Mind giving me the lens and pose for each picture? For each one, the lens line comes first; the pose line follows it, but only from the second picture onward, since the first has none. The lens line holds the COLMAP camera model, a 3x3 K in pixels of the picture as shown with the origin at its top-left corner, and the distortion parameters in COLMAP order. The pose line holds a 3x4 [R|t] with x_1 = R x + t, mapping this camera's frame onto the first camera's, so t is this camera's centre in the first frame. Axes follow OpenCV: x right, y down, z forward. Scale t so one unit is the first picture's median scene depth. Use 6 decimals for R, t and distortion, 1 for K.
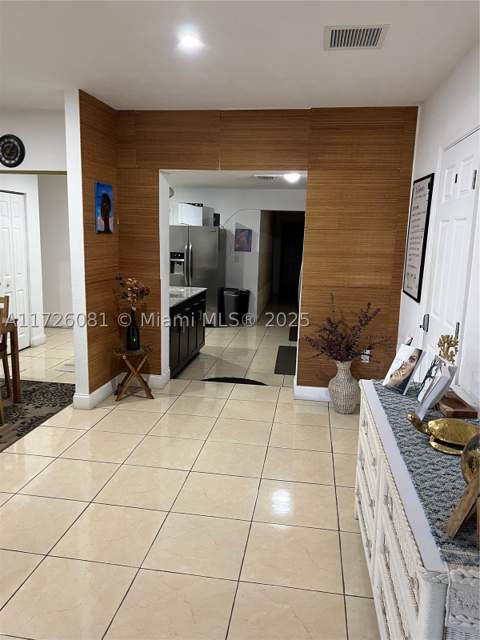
lens RADIAL K [[480.5, 0, 240.0], [0, 480.5, 320.0], [0, 0, 1]] dist [0.051458, -0.070858]
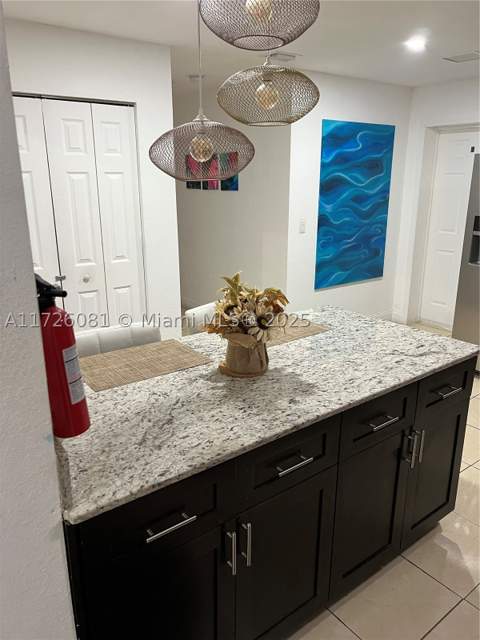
lens RADIAL K [[480.5, 0, 240.0], [0, 480.5, 320.0], [0, 0, 1]] dist [0.051458, -0.070858]
pose [[0.716137, 0.169313, -0.677112, 0.041294], [-0.097127, 0.984867, 0.143542, -0.179913], [0.691169, -0.037029, 0.721744, 1.061138]]
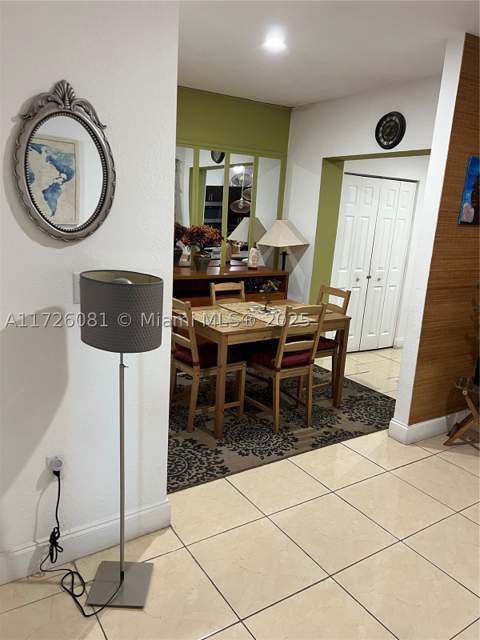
lens RADIAL K [[478.1, 0, 226.4], [0, 478.1, 321.3], [0, 0, 1]] dist [0.050659, -0.067164]
pose [[0.653340, 0.176975, -0.736089, 0.047714], [-0.165686, 0.982148, 0.089075, -0.036584], [0.738712, 0.063763, 0.670999, 0.224737]]
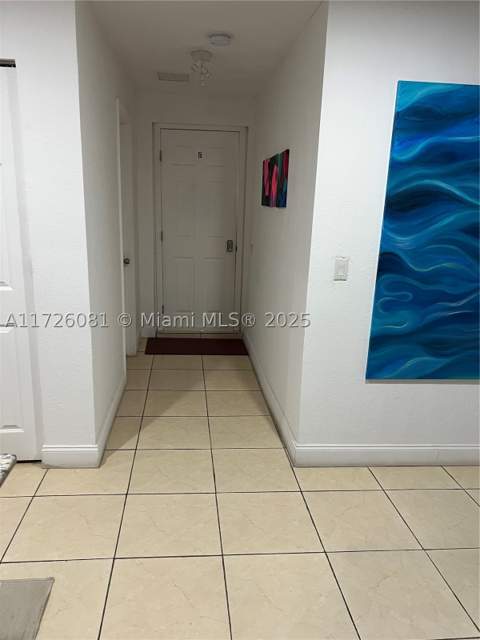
lens RADIAL K [[465.7, 0, 240.0], [0, 465.7, 320.0], [0, 0, 1]] dist [0.008739, 0.001928]
pose [[0.240998, 0.215930, -0.946200, -0.232462], [-0.191123, 0.966403, 0.171861, -0.372527], [0.951521, 0.139423, 0.274170, 2.510192]]
